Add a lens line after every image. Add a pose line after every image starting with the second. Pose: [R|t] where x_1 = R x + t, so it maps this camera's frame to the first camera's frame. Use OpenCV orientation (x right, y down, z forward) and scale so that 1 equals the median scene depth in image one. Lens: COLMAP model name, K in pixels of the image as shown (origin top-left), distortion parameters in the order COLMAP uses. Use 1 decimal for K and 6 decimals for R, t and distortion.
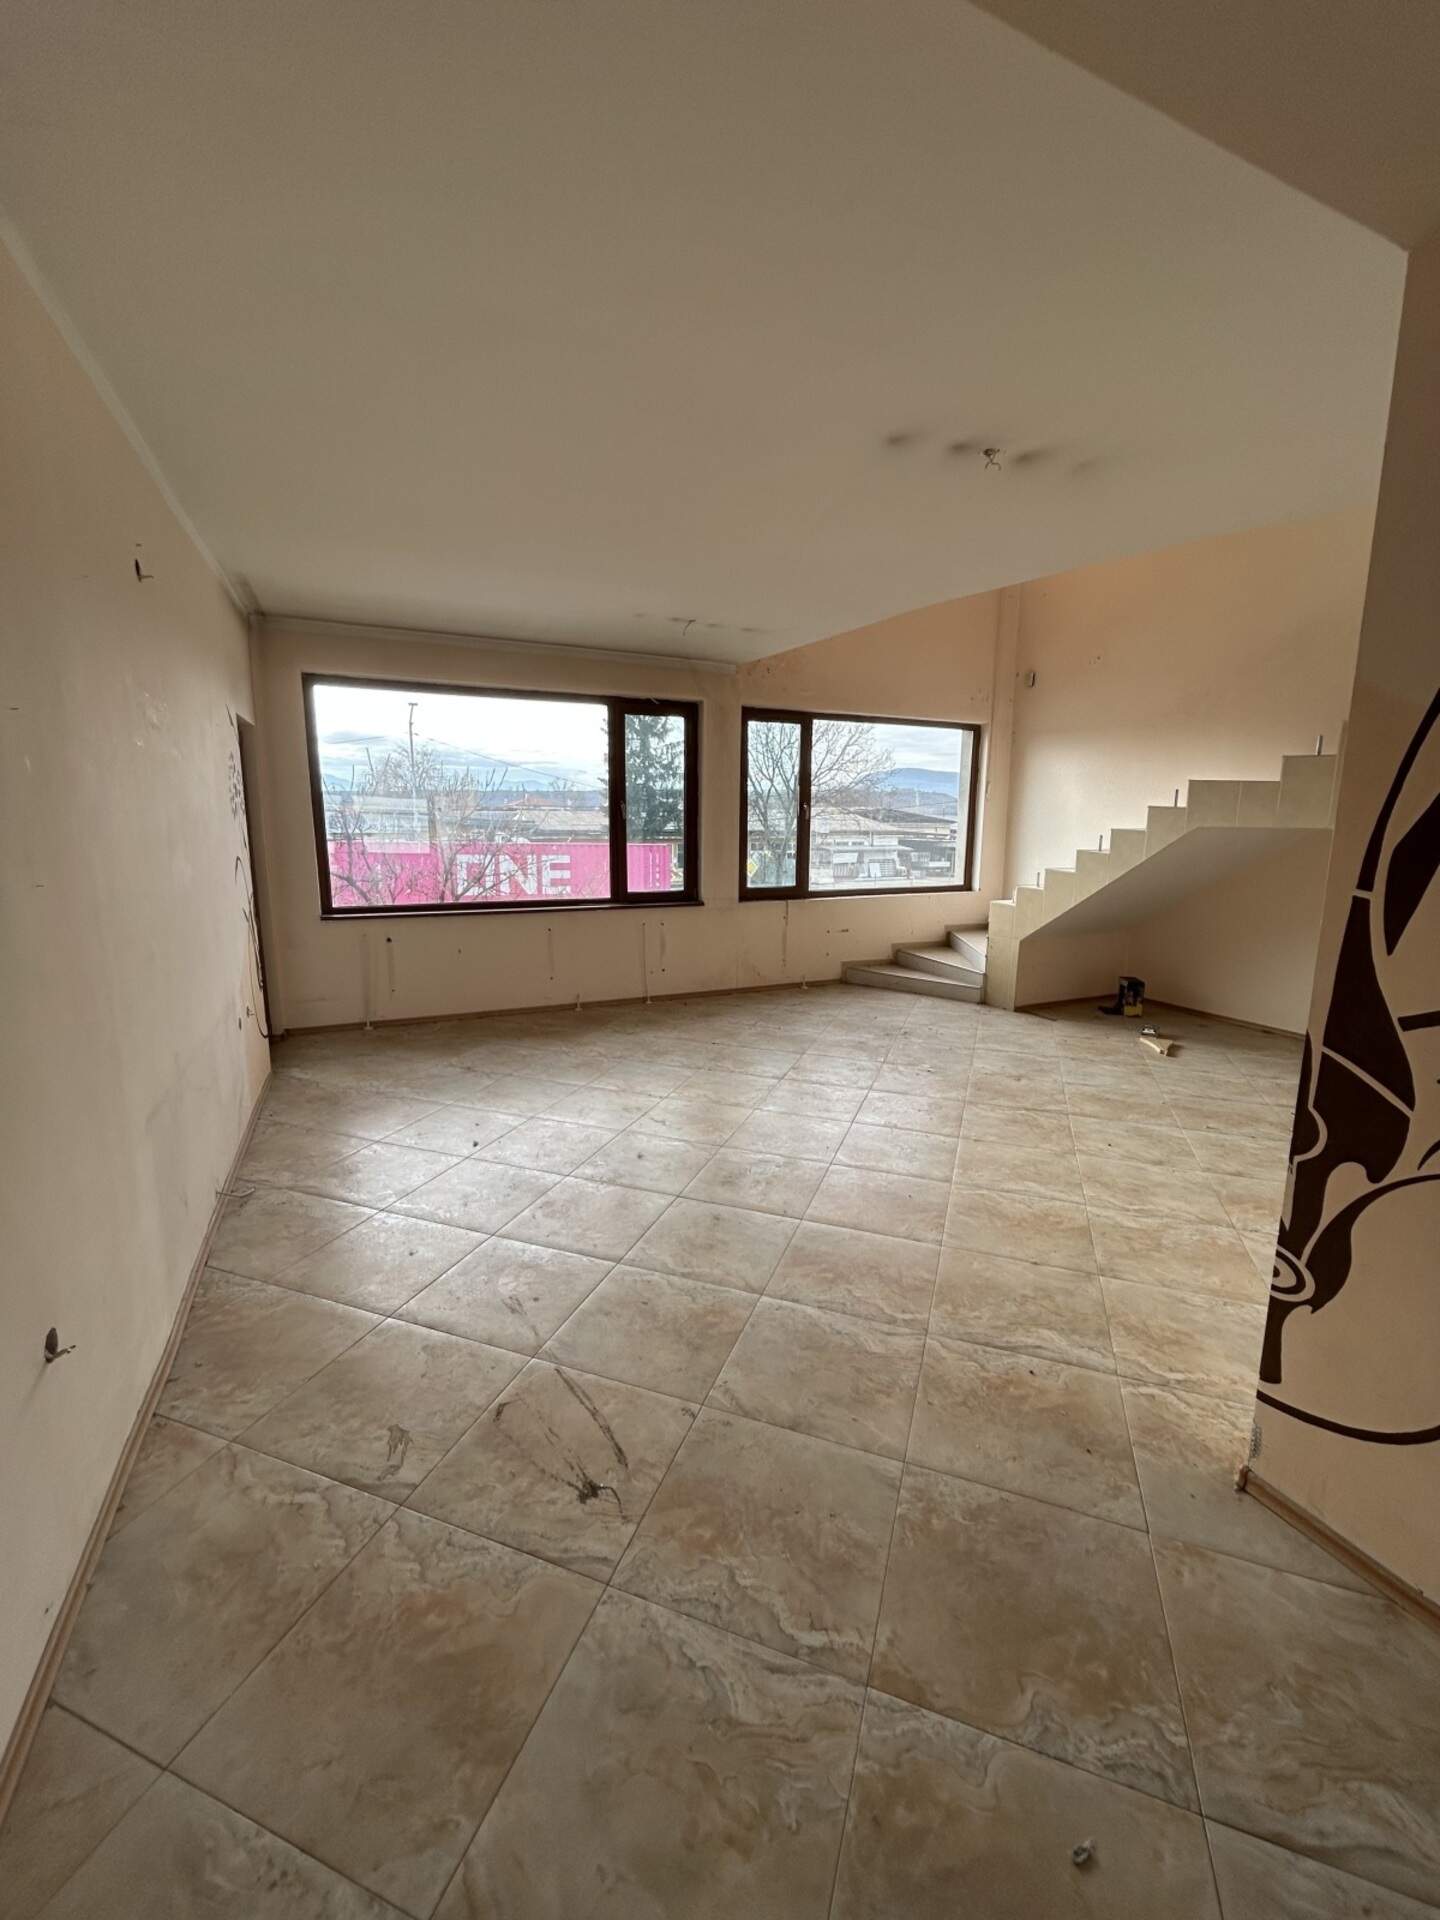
lens RADIAL K [[771.3, 0, 720.0], [0, 771.3, 960.0], [0, 0, 1]] dist [-0.000441, 0.000115]
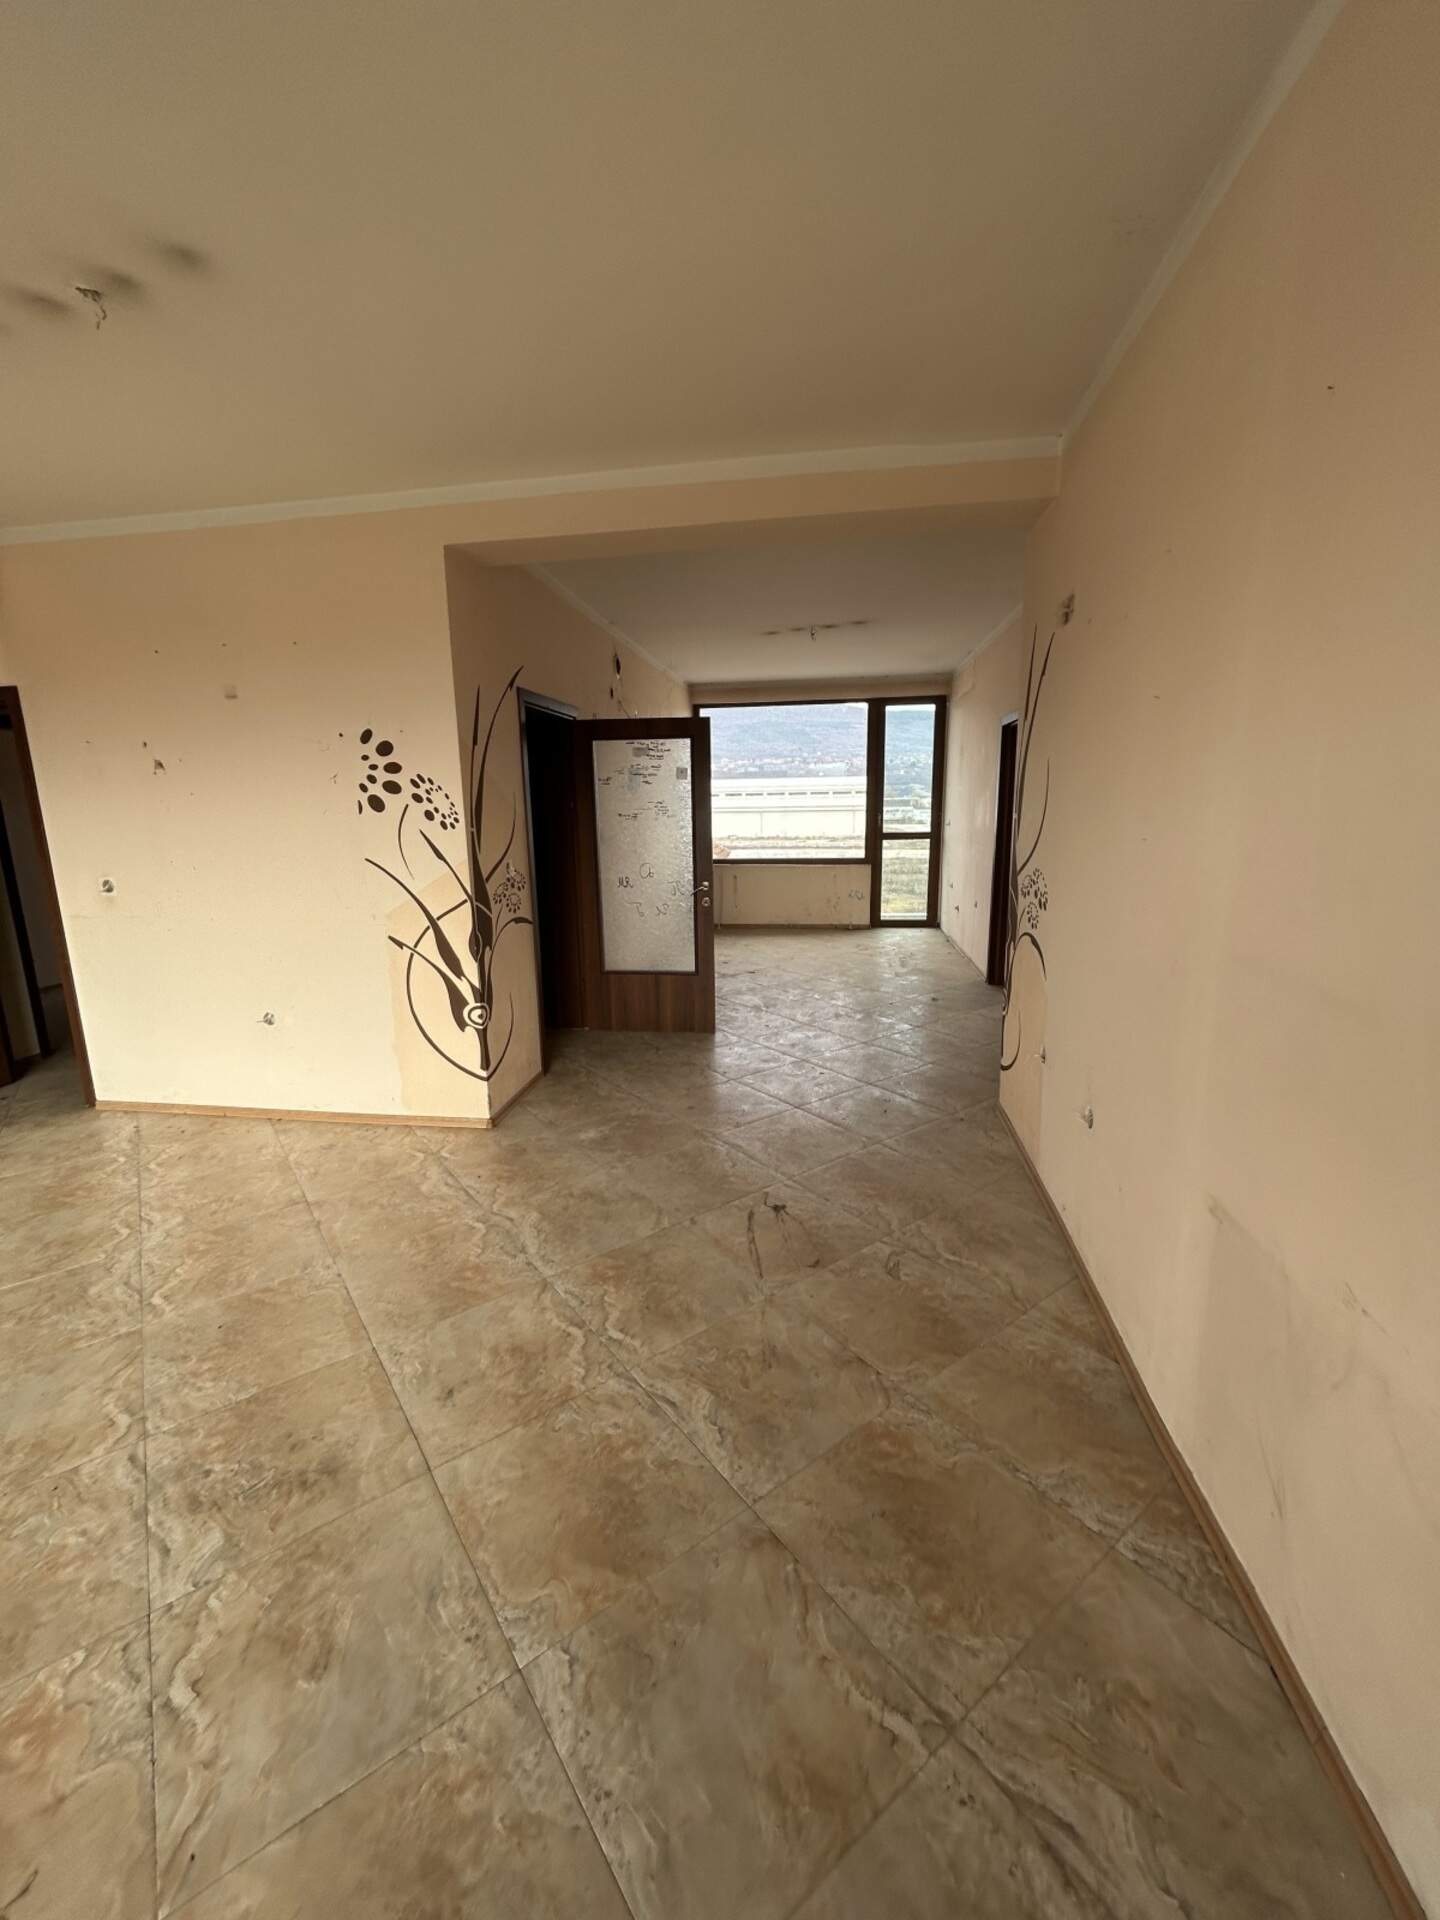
lens RADIAL K [[771.3, 0, 720.0], [0, 771.3, 960.0], [0, 0, 1]] dist [-0.000441, 0.000115]
pose [[-0.839428, -0.102856, 0.533650, -0.777221], [0.108340, 0.930549, 0.349774, -0.335606], [-0.532563, 0.351426, -0.769985, 1.884020]]
